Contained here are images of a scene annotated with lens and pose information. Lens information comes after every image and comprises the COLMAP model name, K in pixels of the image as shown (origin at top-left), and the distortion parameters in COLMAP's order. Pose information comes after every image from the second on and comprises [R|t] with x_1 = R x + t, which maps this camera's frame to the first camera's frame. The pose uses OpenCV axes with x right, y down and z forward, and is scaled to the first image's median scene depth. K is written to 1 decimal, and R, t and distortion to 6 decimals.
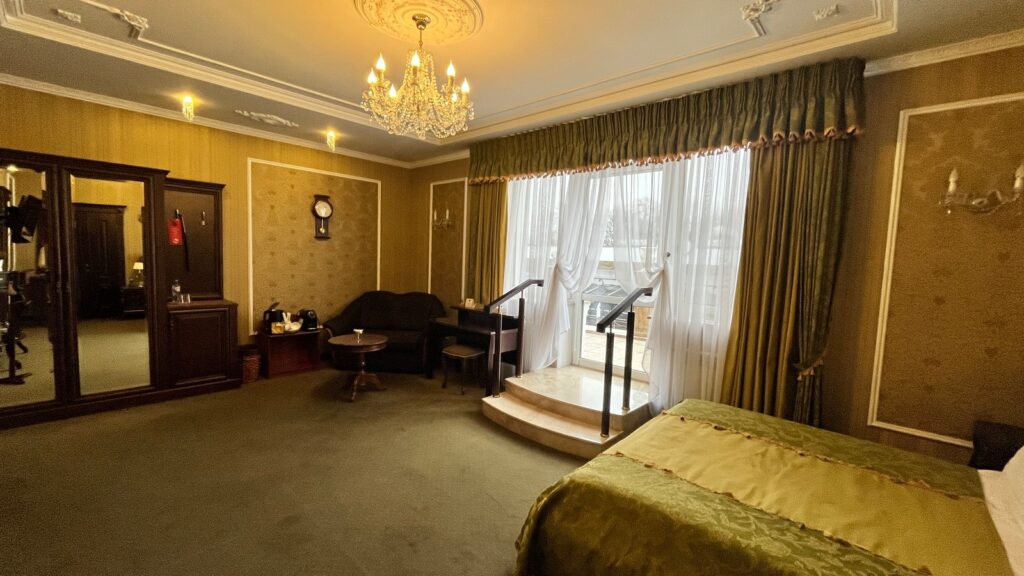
lens RADIAL K [[418.4, 0, 508.3], [0, 418.4, 289.0], [0, 0, 1]] dist [-0.001425, -0.000126]
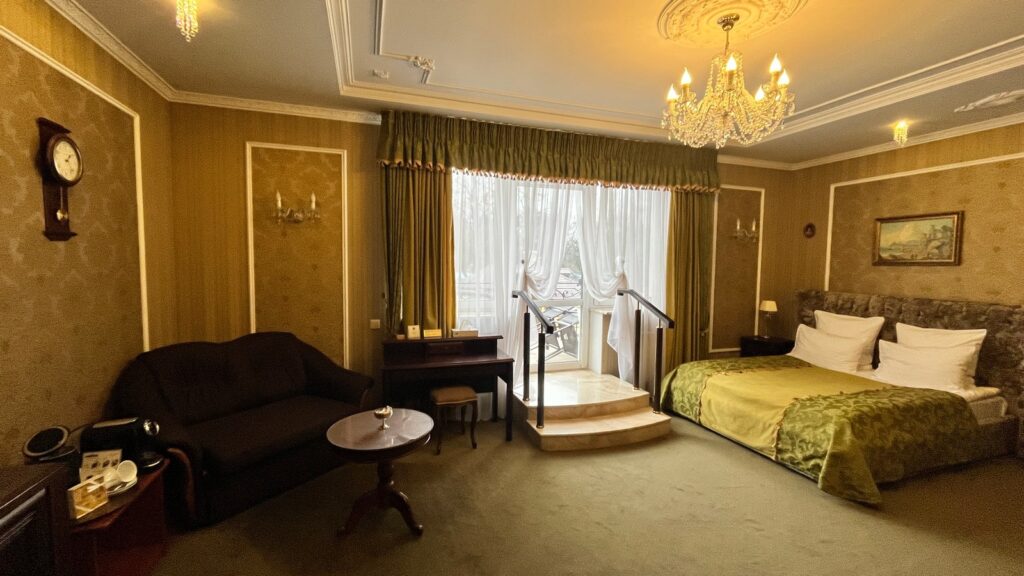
lens RADIAL K [[418.4, 0, 508.3], [0, 418.4, 289.0], [0, 0, 1]] dist [-0.001425, -0.000126]
pose [[0.476006, -0.087847, 0.875044, -0.706624], [0.072286, 0.995540, 0.060622, -0.079606], [-0.876466, 0.034397, 0.480233, 0.544830]]
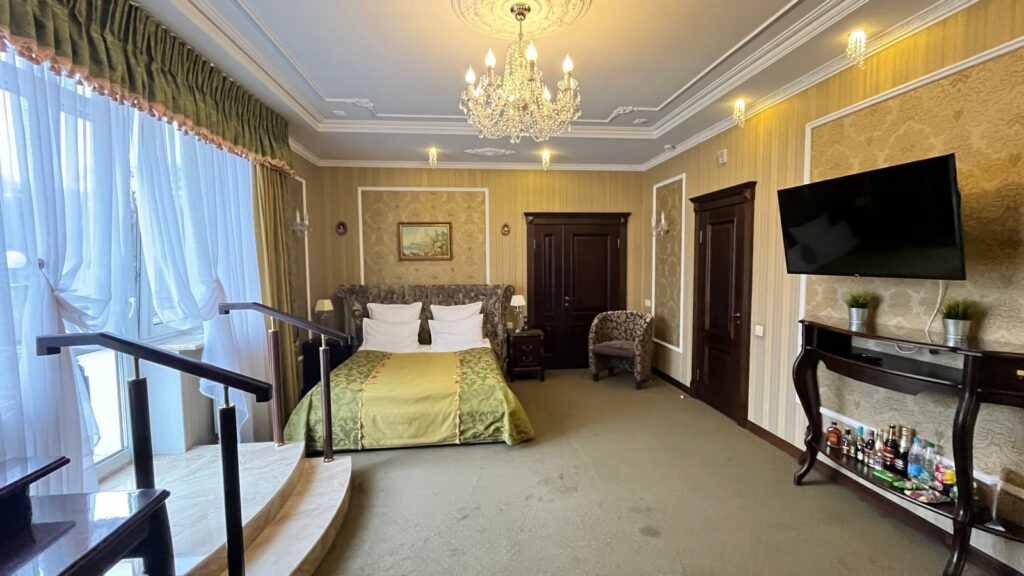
lens RADIAL K [[418.4, 0, 508.3], [0, 418.4, 289.0], [0, 0, 1]] dist [-0.001425, -0.000126]
pose [[-0.752346, -0.075175, 0.654464, -0.447974], [0.031249, 0.988277, 0.149440, -0.102764], [-0.658026, 0.132882, -0.741177, 0.956707]]
